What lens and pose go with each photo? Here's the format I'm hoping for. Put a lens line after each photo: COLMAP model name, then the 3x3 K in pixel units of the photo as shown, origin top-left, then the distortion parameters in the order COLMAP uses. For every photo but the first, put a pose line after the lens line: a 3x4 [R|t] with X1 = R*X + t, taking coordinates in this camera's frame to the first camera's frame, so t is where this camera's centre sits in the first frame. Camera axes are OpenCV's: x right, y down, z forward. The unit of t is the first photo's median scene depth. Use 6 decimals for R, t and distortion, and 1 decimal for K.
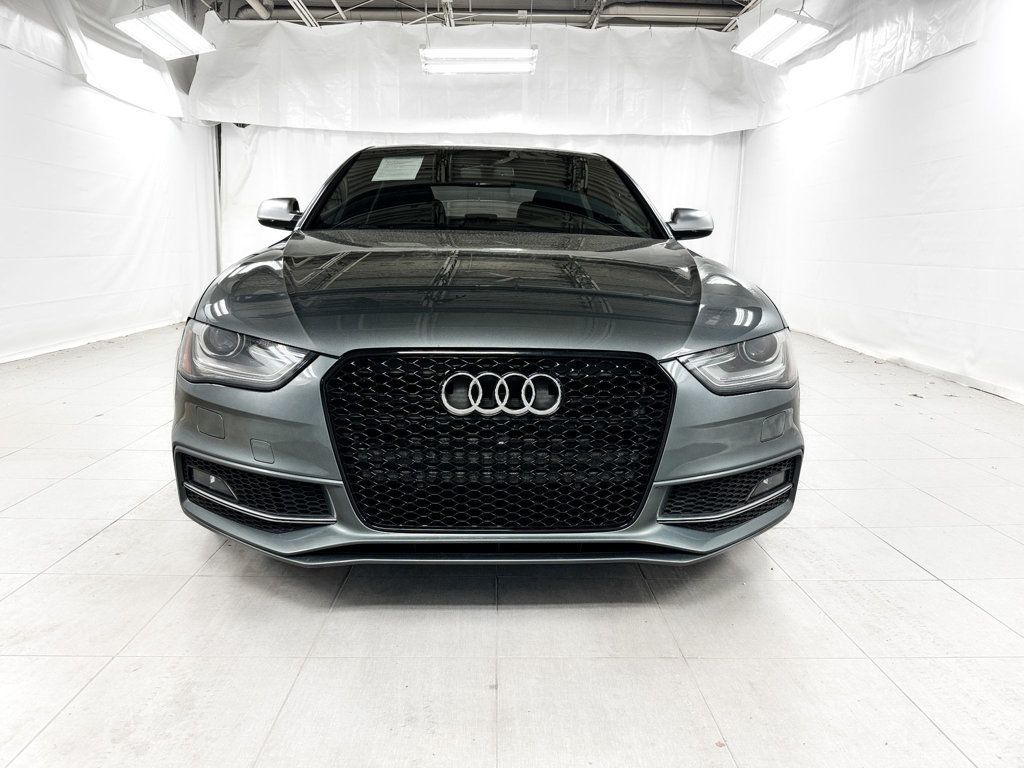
lens RADIAL K [[729.3, 0, 506.1], [0, 729.3, 385.2], [0, 0, 1]] dist [-0.012015, -0.007078]
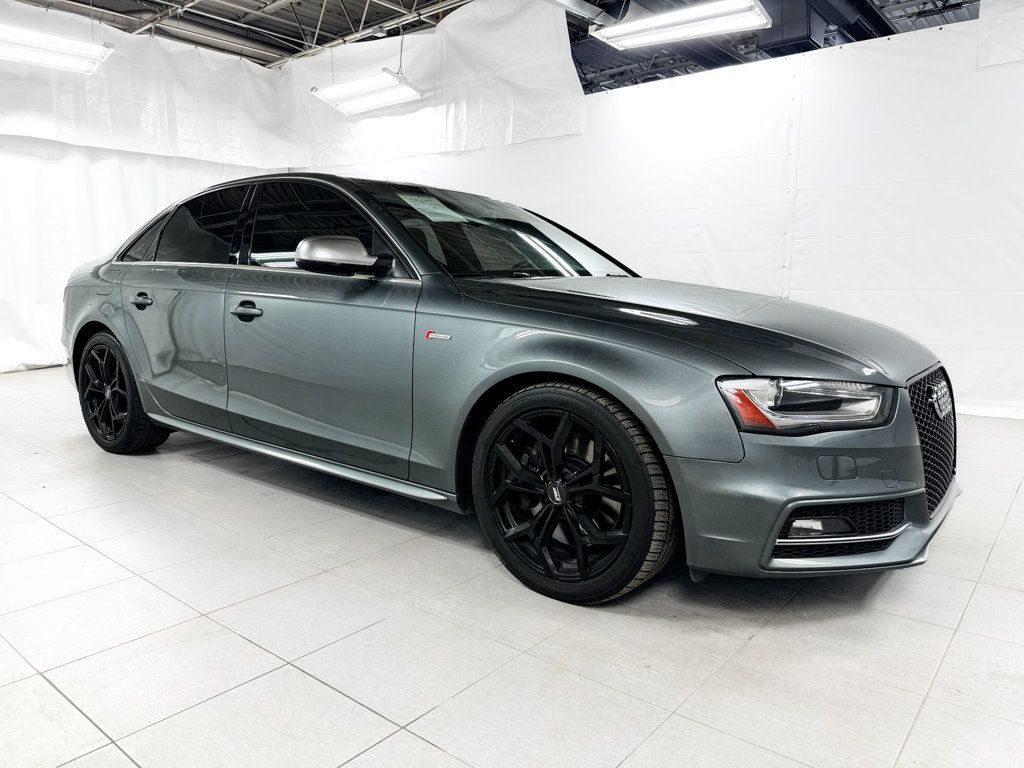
lens RADIAL K [[729.3, 0, 506.1], [0, 729.3, 385.2], [0, 0, 1]] dist [-0.012015, -0.007078]
pose [[0.657274, -0.111179, 0.745406, -0.283208], [0.136009, 0.990318, 0.027780, -0.032439], [-0.741277, 0.083123, 0.666032, 0.117539]]
